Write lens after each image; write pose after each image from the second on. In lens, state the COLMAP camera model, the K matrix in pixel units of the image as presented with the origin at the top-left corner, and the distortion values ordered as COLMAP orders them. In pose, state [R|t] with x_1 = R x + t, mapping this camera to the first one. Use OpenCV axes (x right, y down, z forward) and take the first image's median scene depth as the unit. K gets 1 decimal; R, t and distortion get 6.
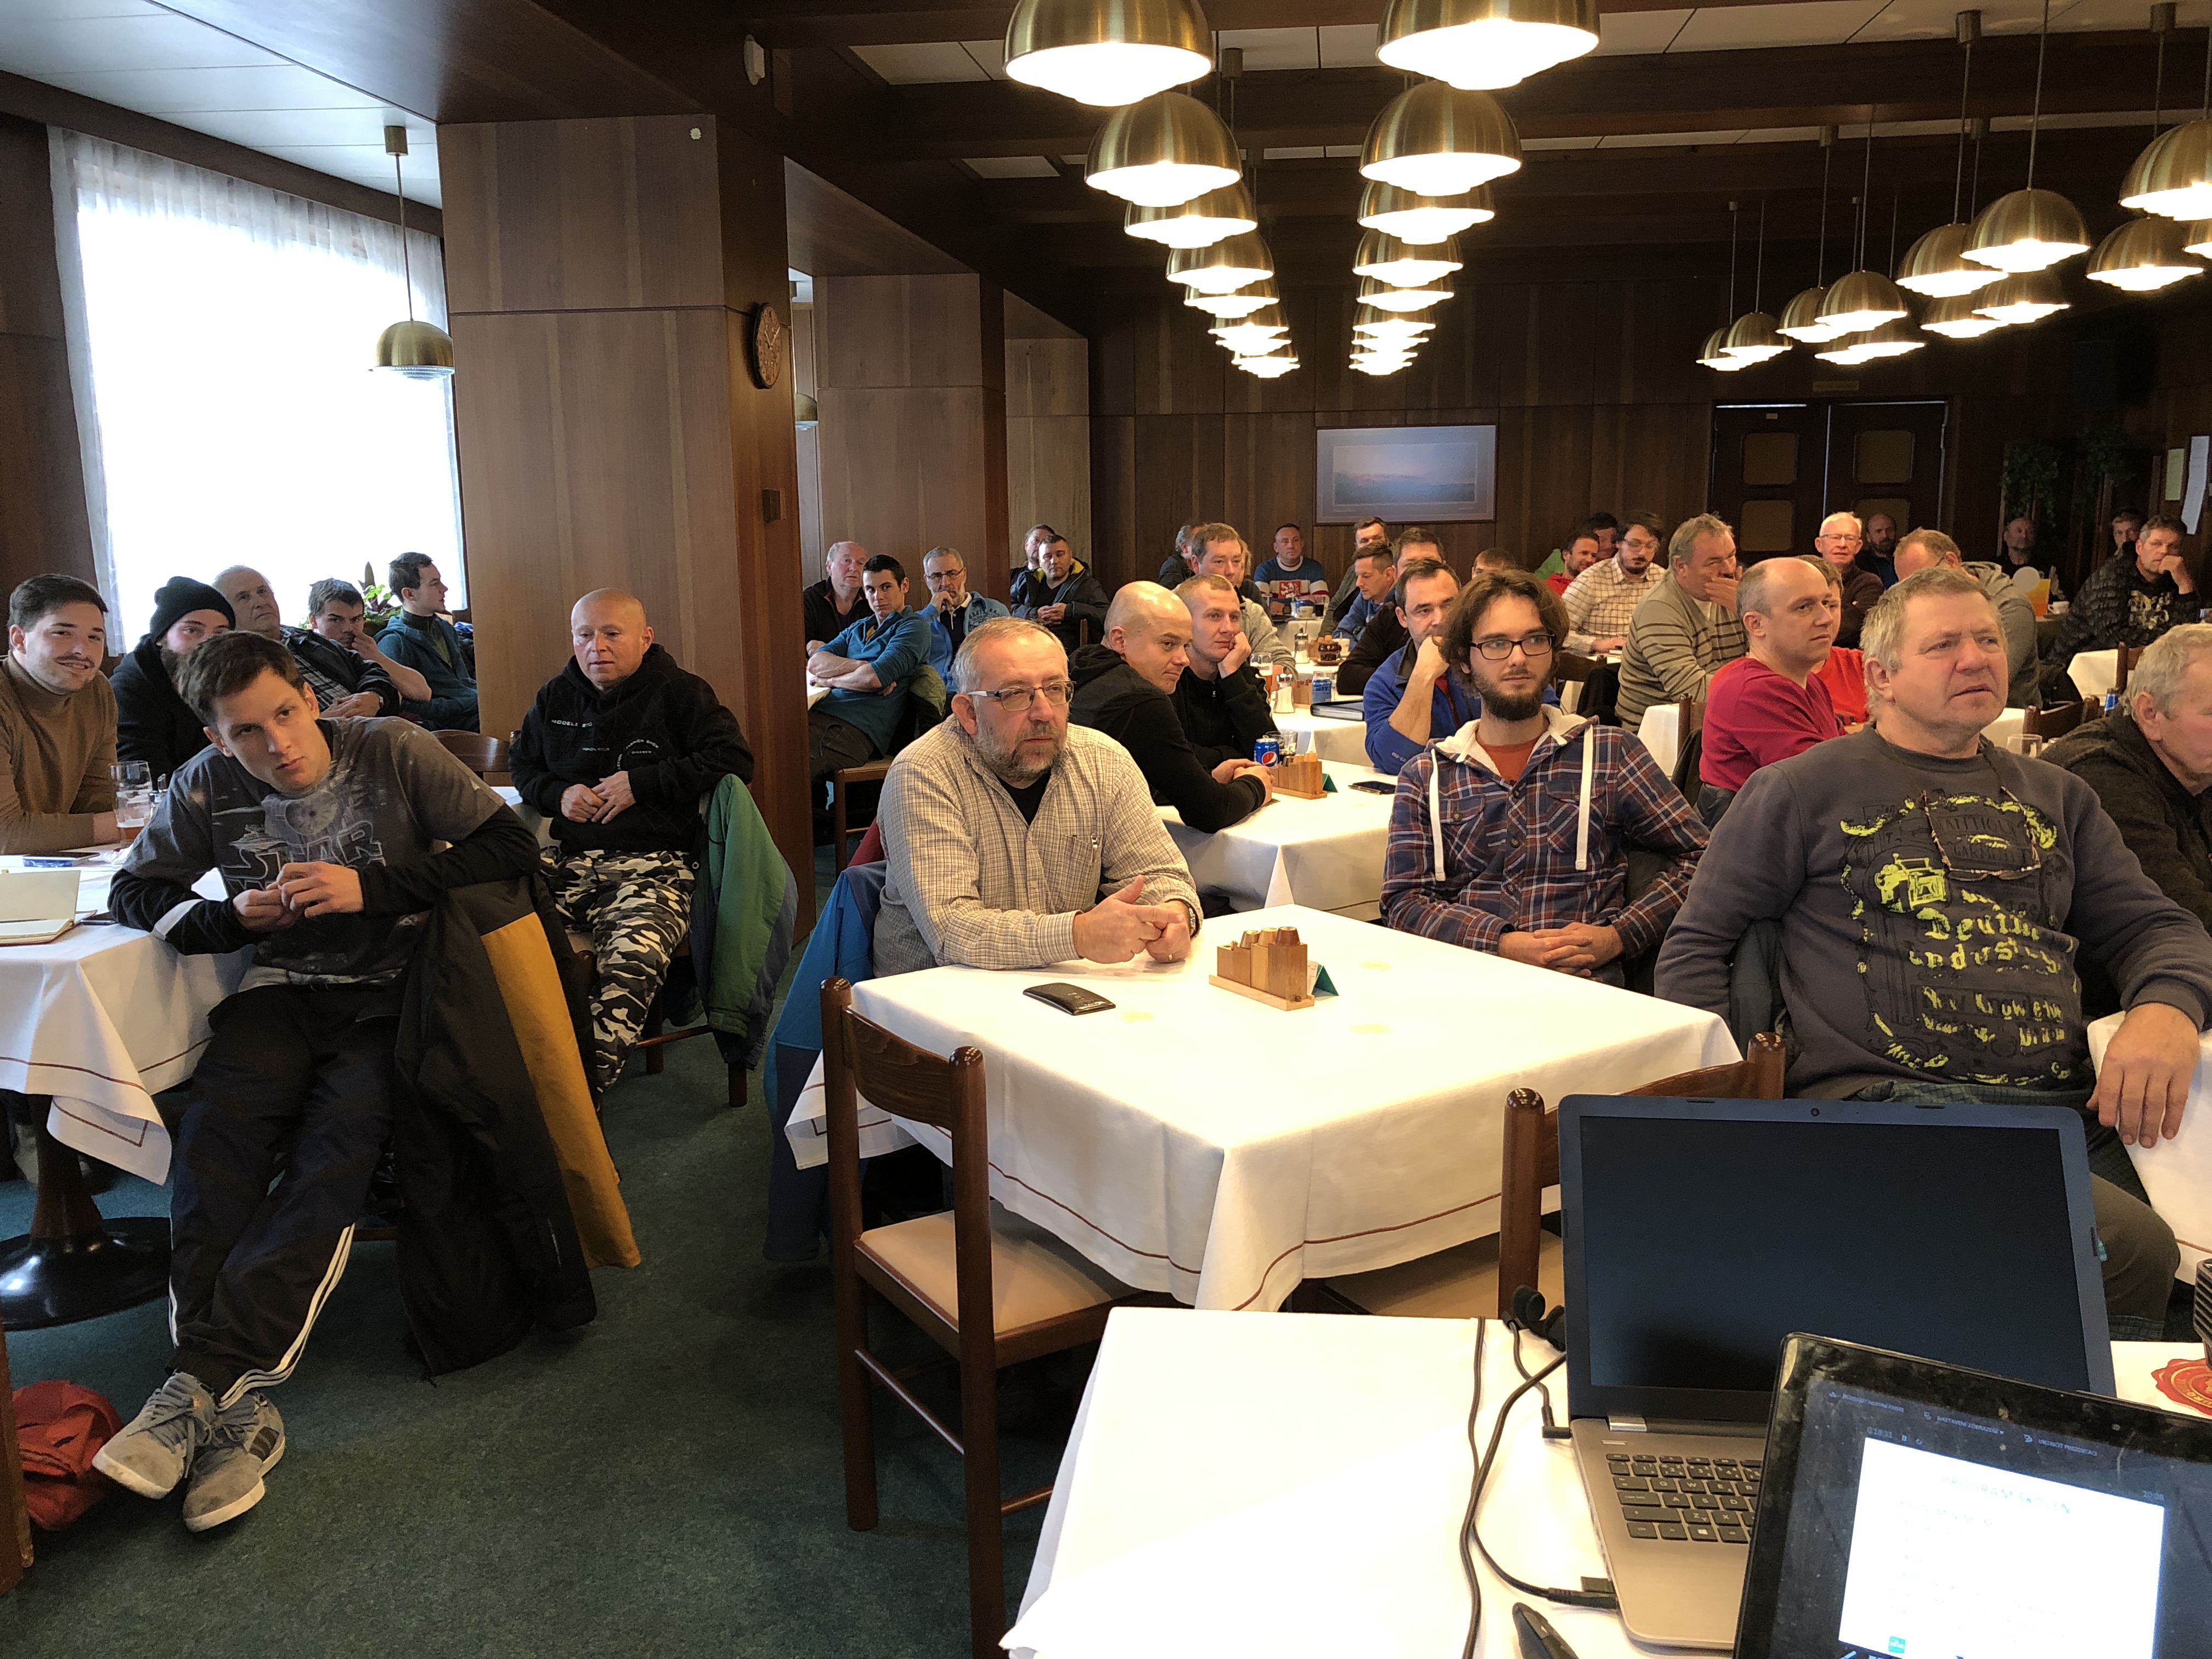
lens RADIAL K [[1832.4, 0, 1149.3], [0, 1832.4, 839.0], [0, 0, 1]] dist [0.055912, -0.029498]
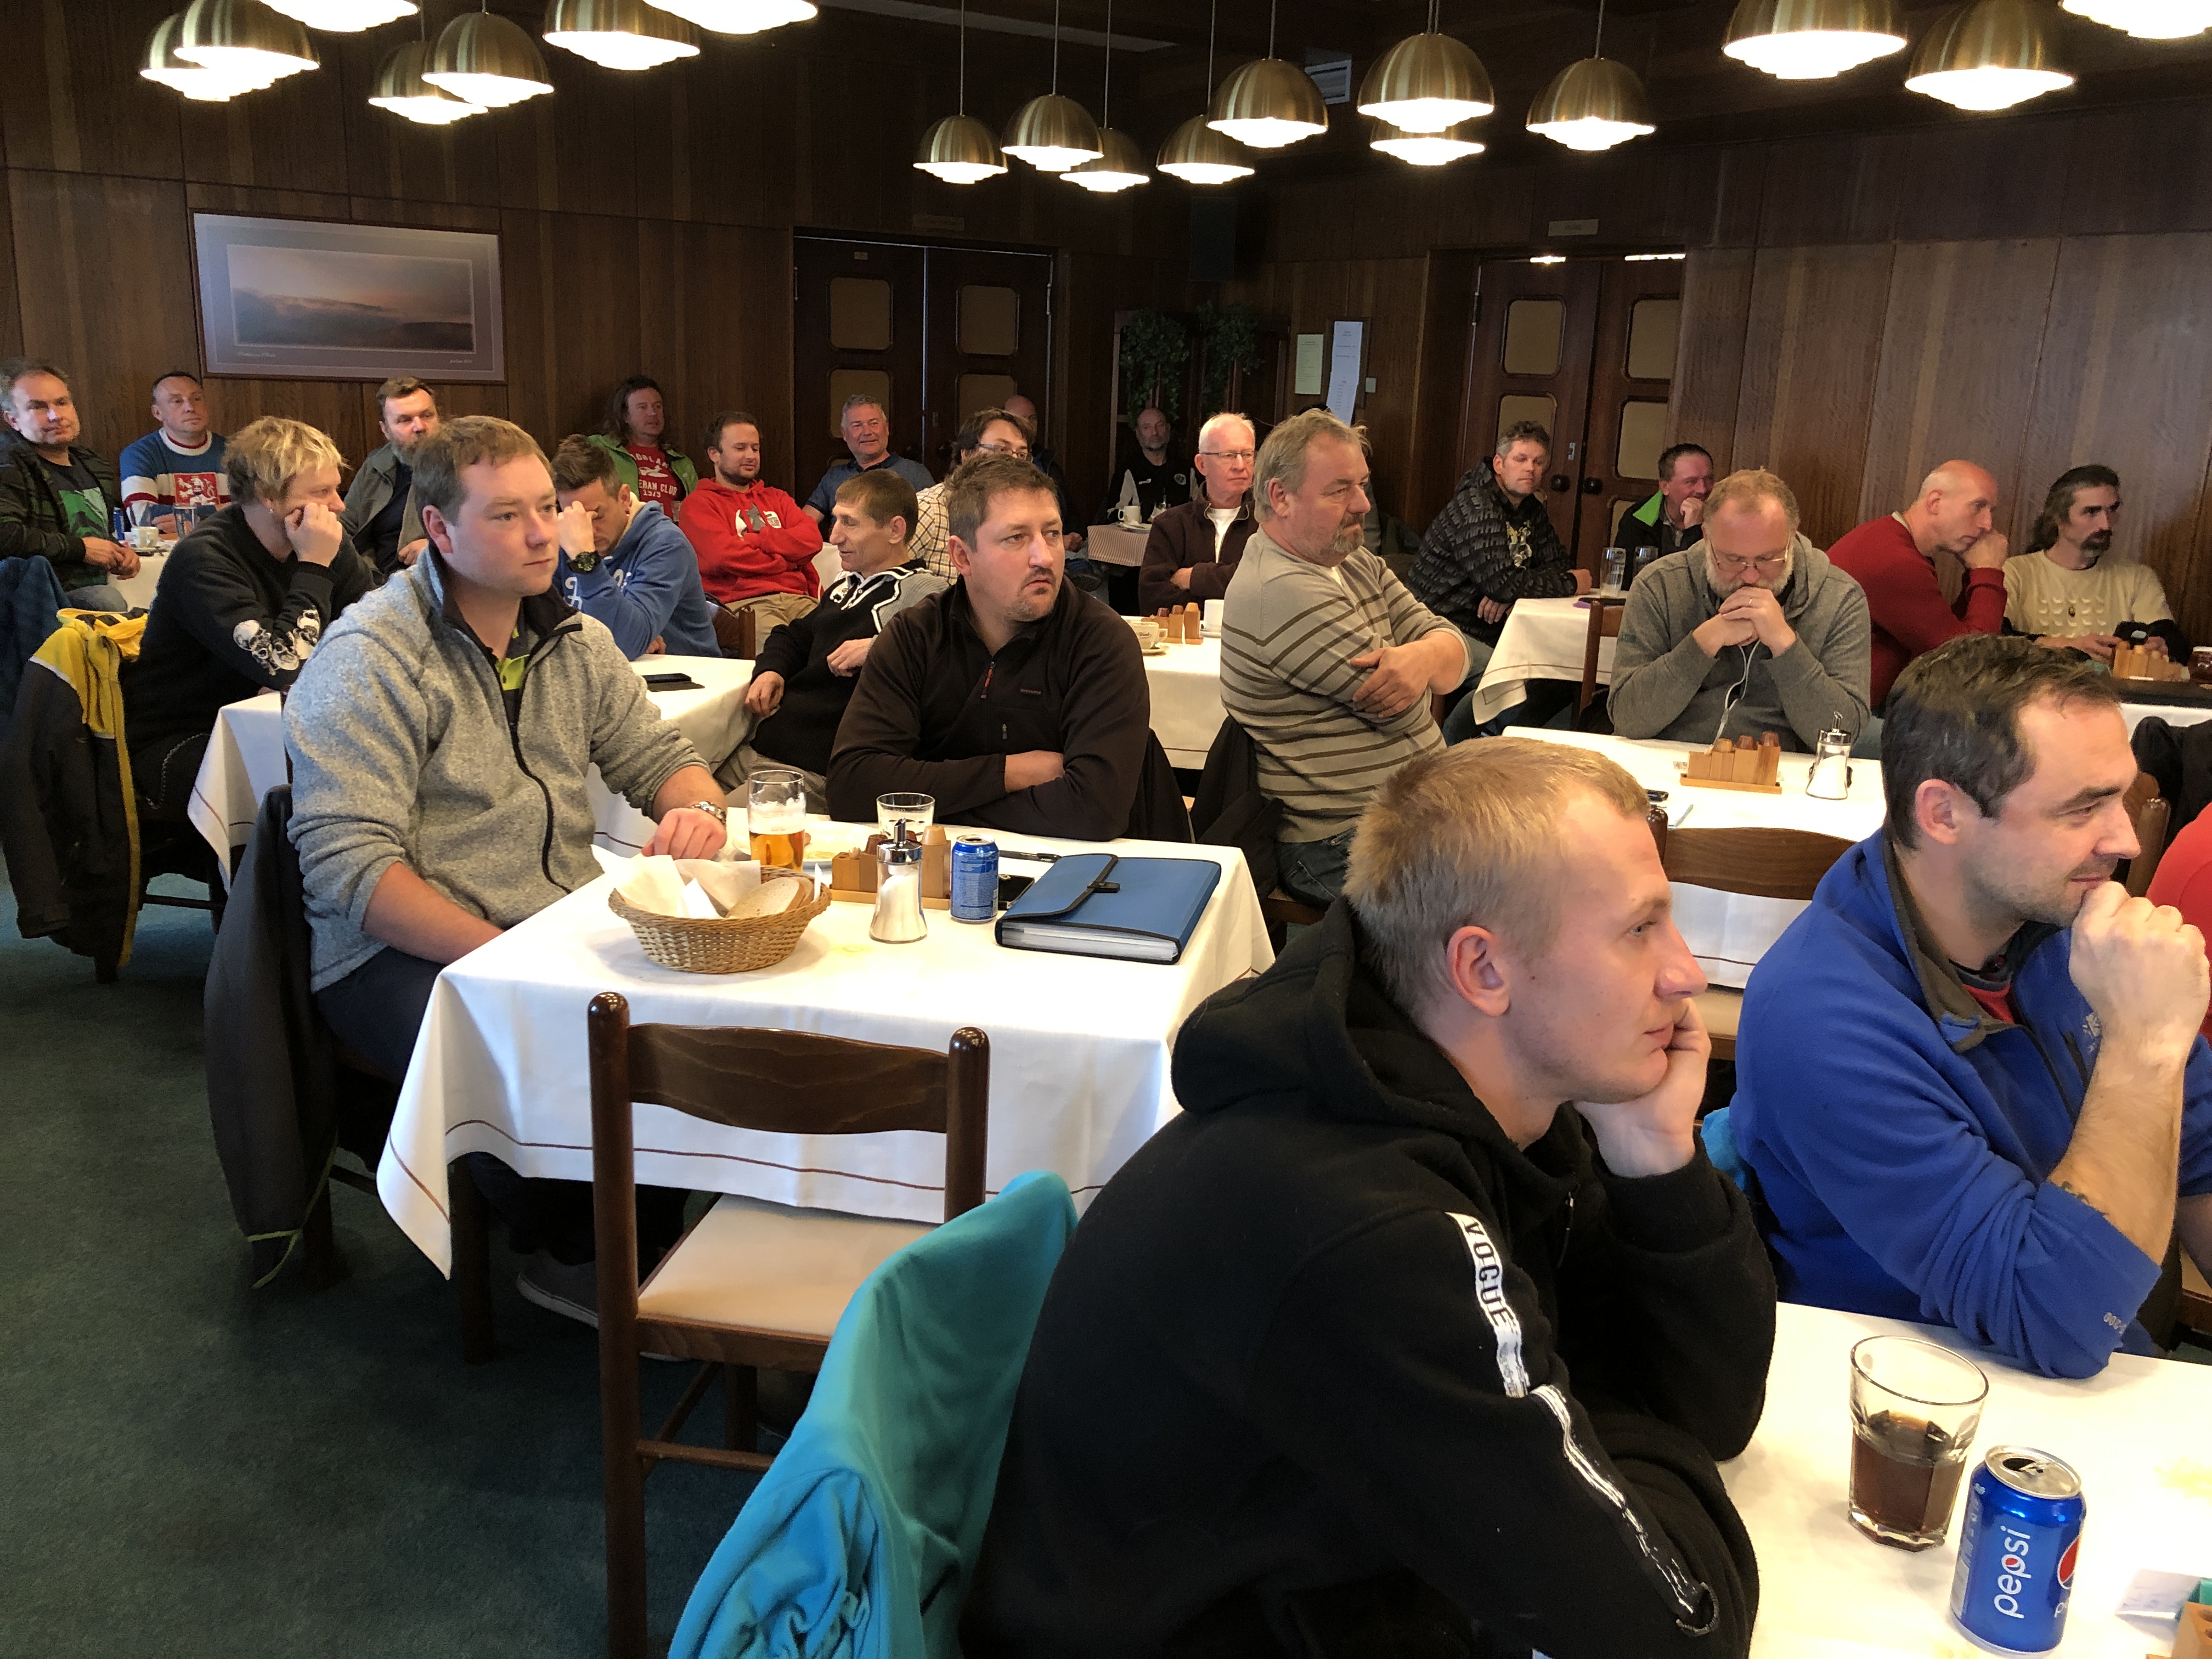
lens RADIAL K [[1832.4, 0, 1142.2], [0, 1832.4, 831.6], [0, 0, 1]] dist [0.055912, -0.029498]
pose [[0.764696, -0.123336, 0.632478, -0.269430], [0.073244, 0.991787, 0.104848, -0.224202], [-0.640215, -0.033852, 0.767449, 1.147606]]
